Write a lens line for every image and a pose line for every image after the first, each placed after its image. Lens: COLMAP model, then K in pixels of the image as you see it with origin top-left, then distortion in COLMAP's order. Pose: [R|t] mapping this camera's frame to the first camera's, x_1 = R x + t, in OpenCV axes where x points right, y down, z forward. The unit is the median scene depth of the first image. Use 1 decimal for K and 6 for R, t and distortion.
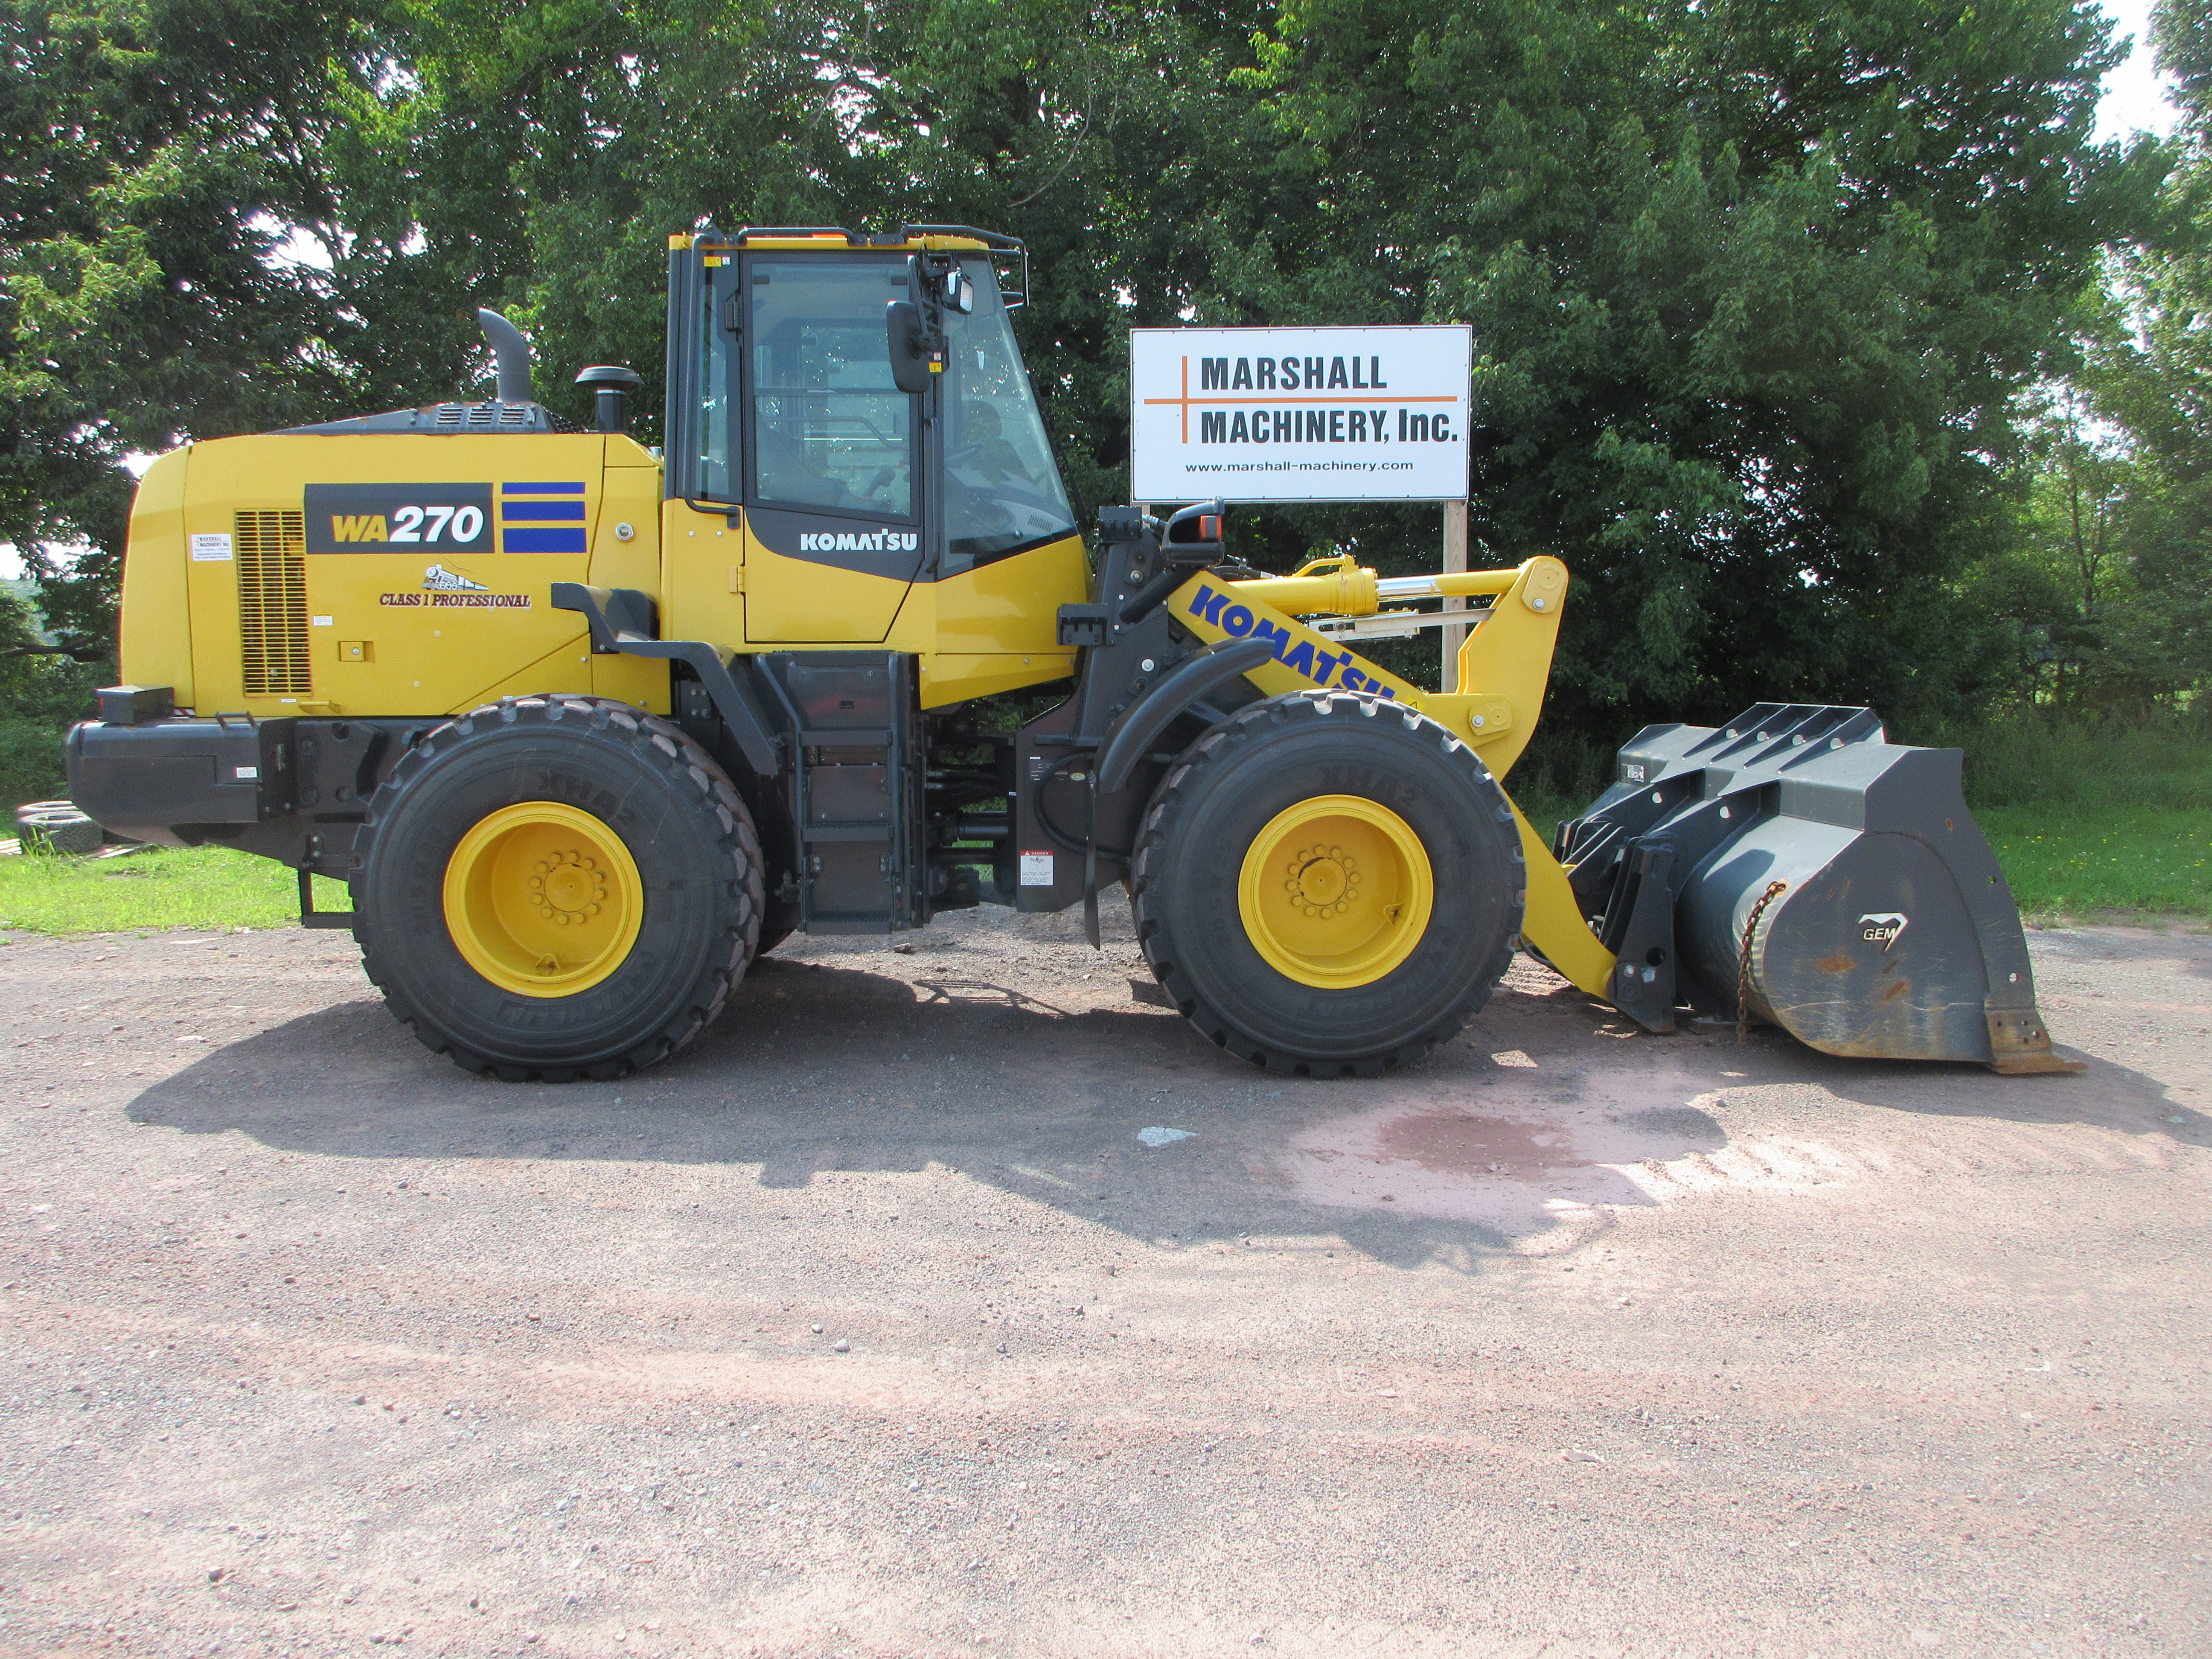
lens RADIAL K [[1634.3, 0, 1103.0], [0, 1634.3, 818.2], [0, 0, 1]] dist [-0.007056, 0.005964]
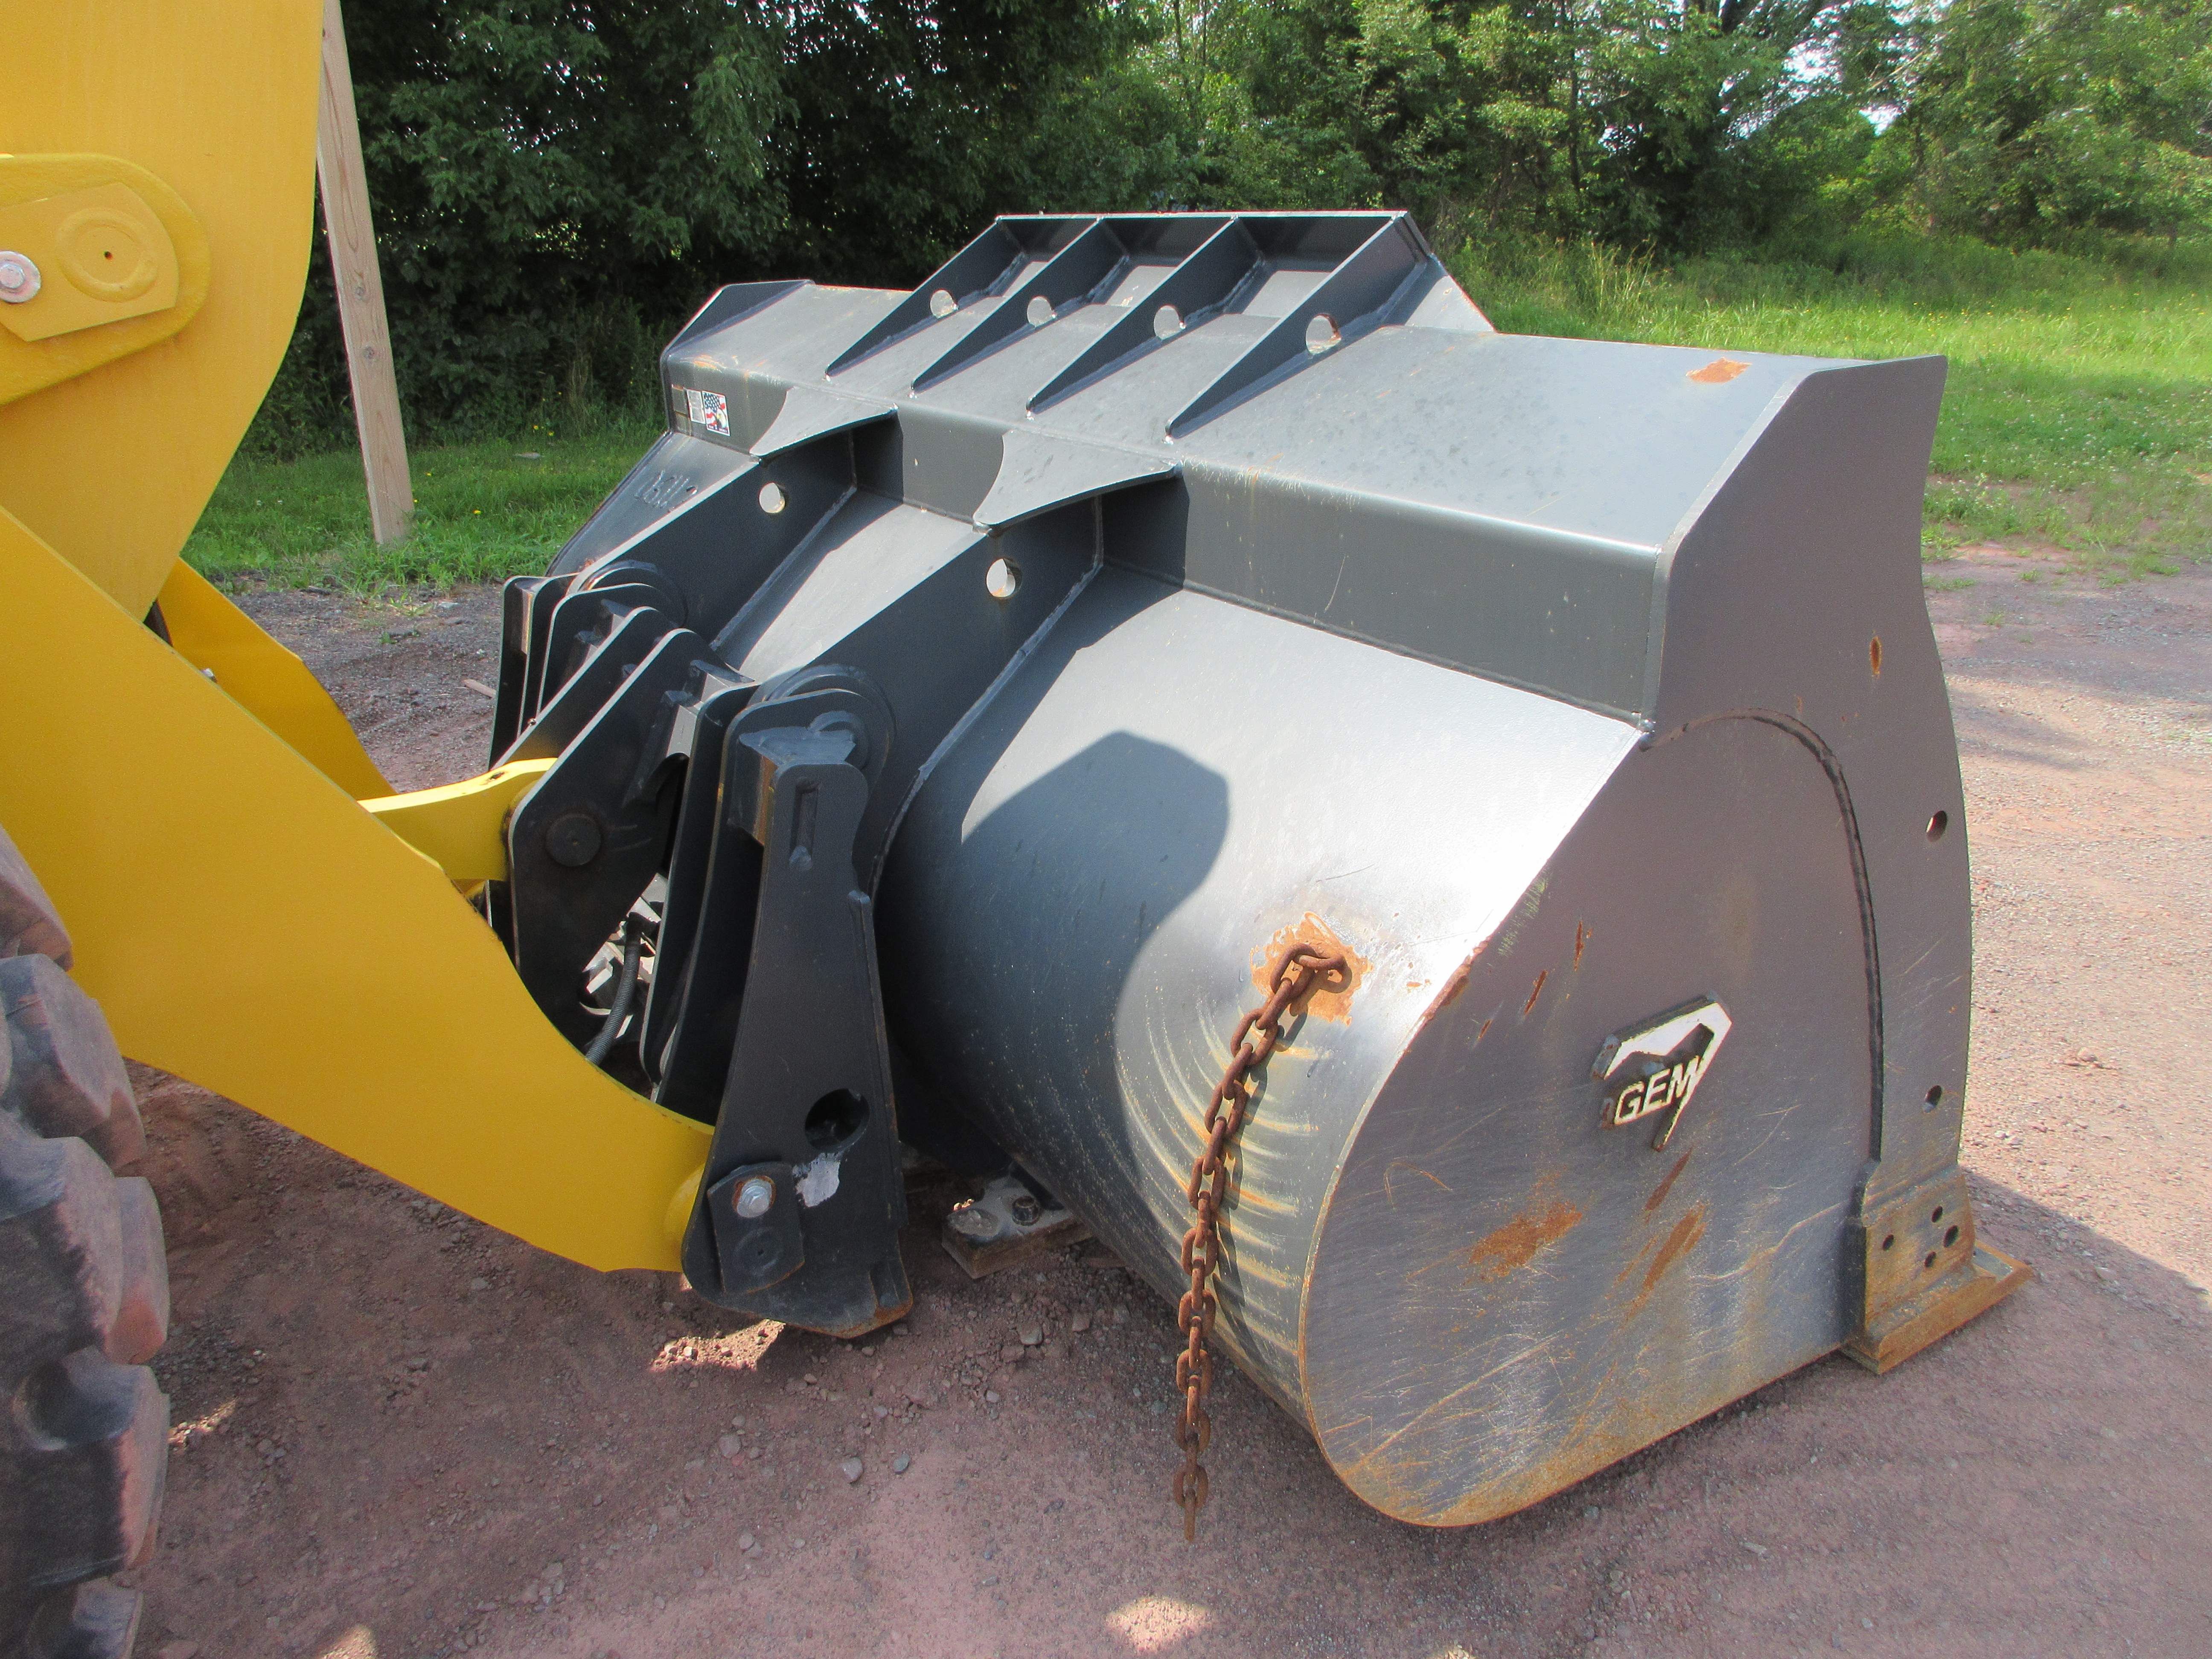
lens RADIAL K [[1634.3, 0, 1103.0], [0, 1634.3, 818.2], [0, 0, 1]] dist [-0.007056, 0.005964]
pose [[0.858409, -0.172457, 0.483108, 0.236385], [0.044200, 0.963157, 0.265284, -0.039726], [-0.511059, -0.206369, 0.834405, 0.709320]]
